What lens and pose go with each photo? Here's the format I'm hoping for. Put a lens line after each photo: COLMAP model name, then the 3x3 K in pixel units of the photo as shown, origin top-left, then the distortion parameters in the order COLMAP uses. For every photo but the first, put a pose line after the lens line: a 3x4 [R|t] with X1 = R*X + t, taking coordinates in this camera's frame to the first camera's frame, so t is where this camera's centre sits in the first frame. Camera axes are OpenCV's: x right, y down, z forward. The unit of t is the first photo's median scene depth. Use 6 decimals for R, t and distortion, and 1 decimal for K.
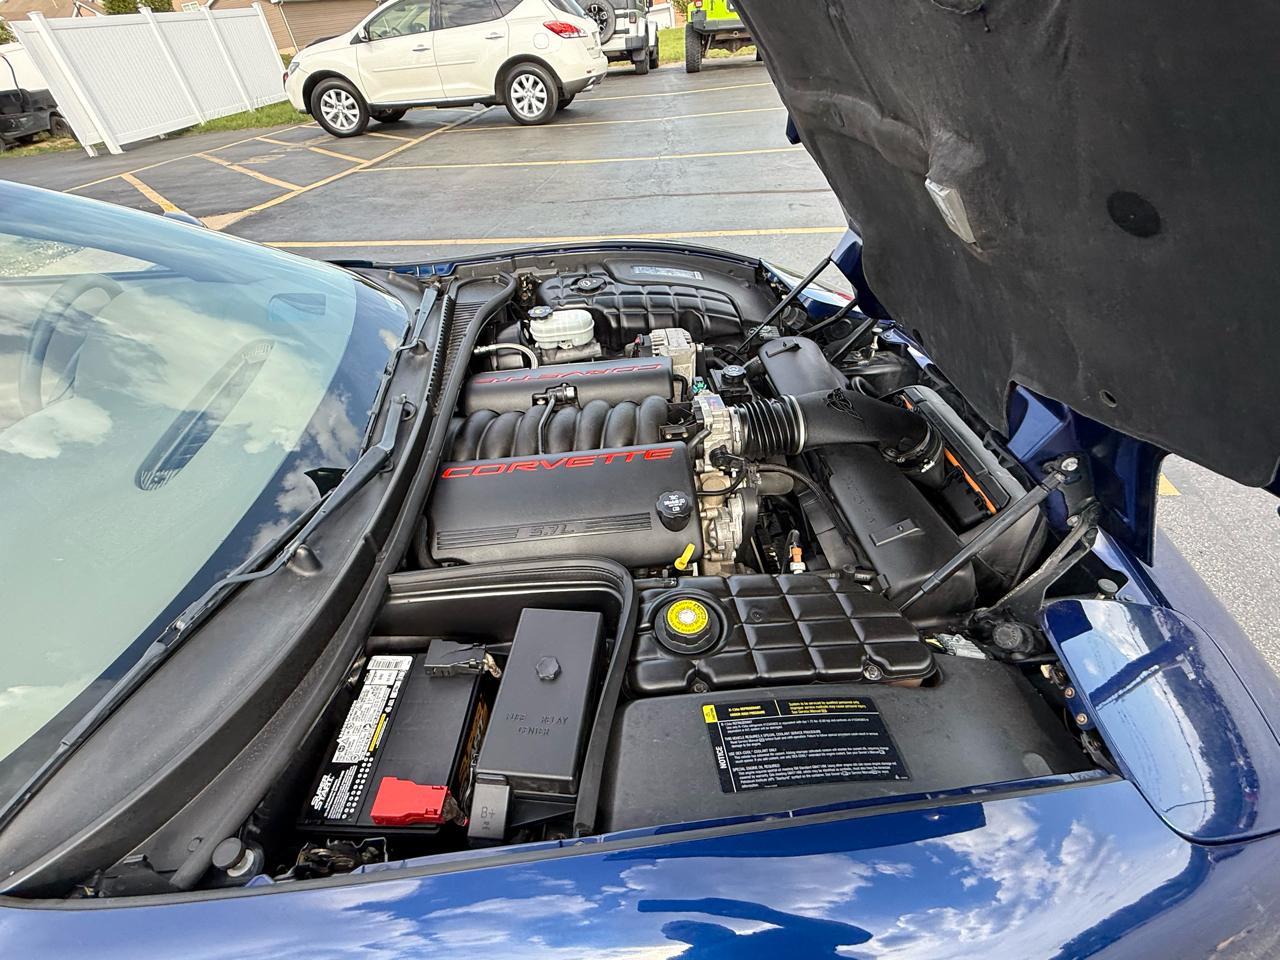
lens RADIAL K [[630.2, 0, 640.0], [0, 630.2, 480.0], [0, 0, 1]] dist [-0.000633, 0.000125]
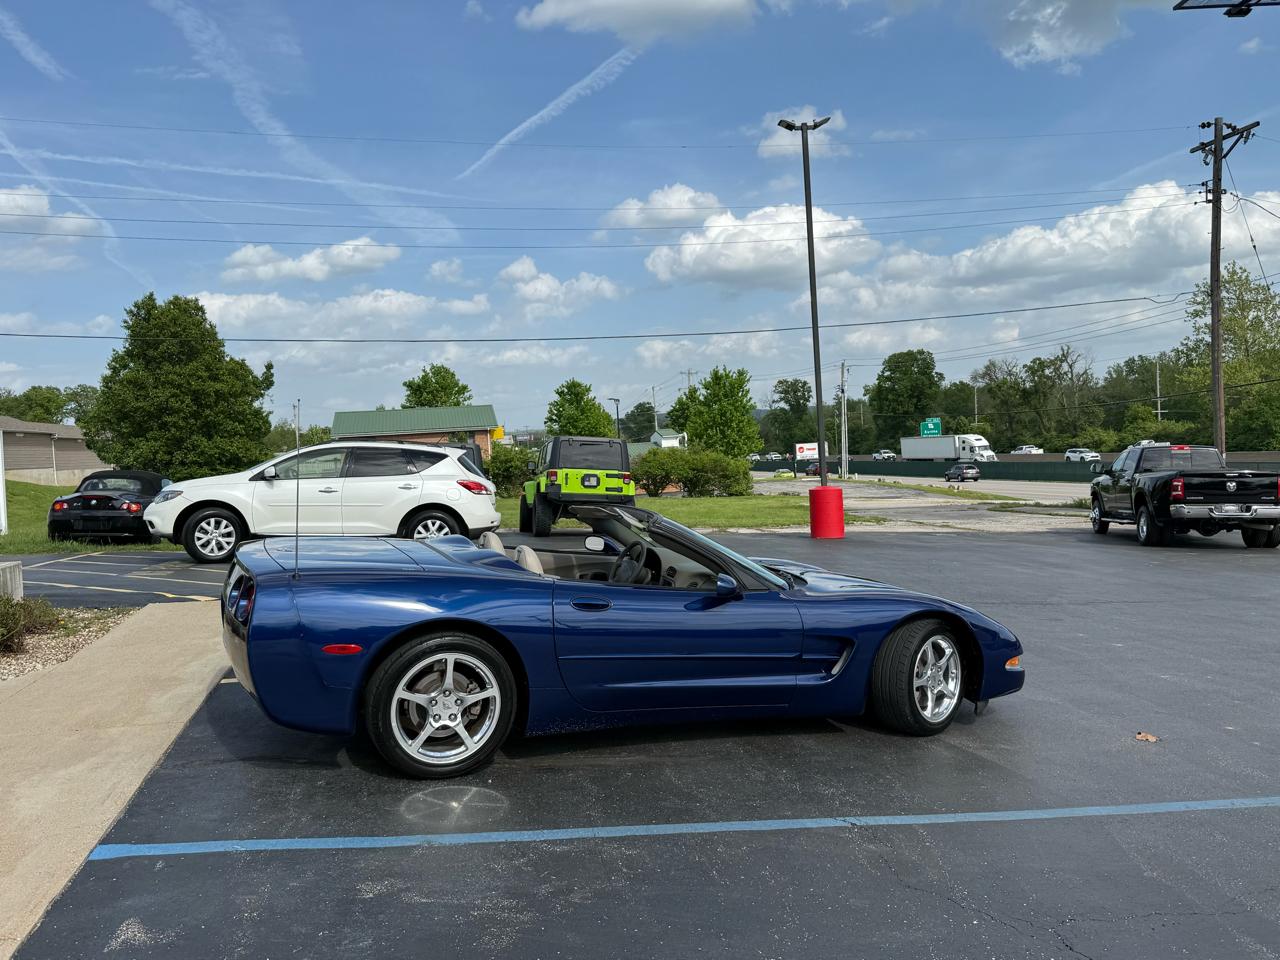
lens RADIAL K [[1087.9, 0, 646.5], [0, 1087.9, 481.5], [0, 0, 1]] dist [0.169000, -0.316941]
pose [[0.953333, 0.087664, 0.288913, -1.926116], [0.104495, 0.801976, -0.588146, 2.009880], [-0.283260, 0.590889, 0.755390, -2.467170]]
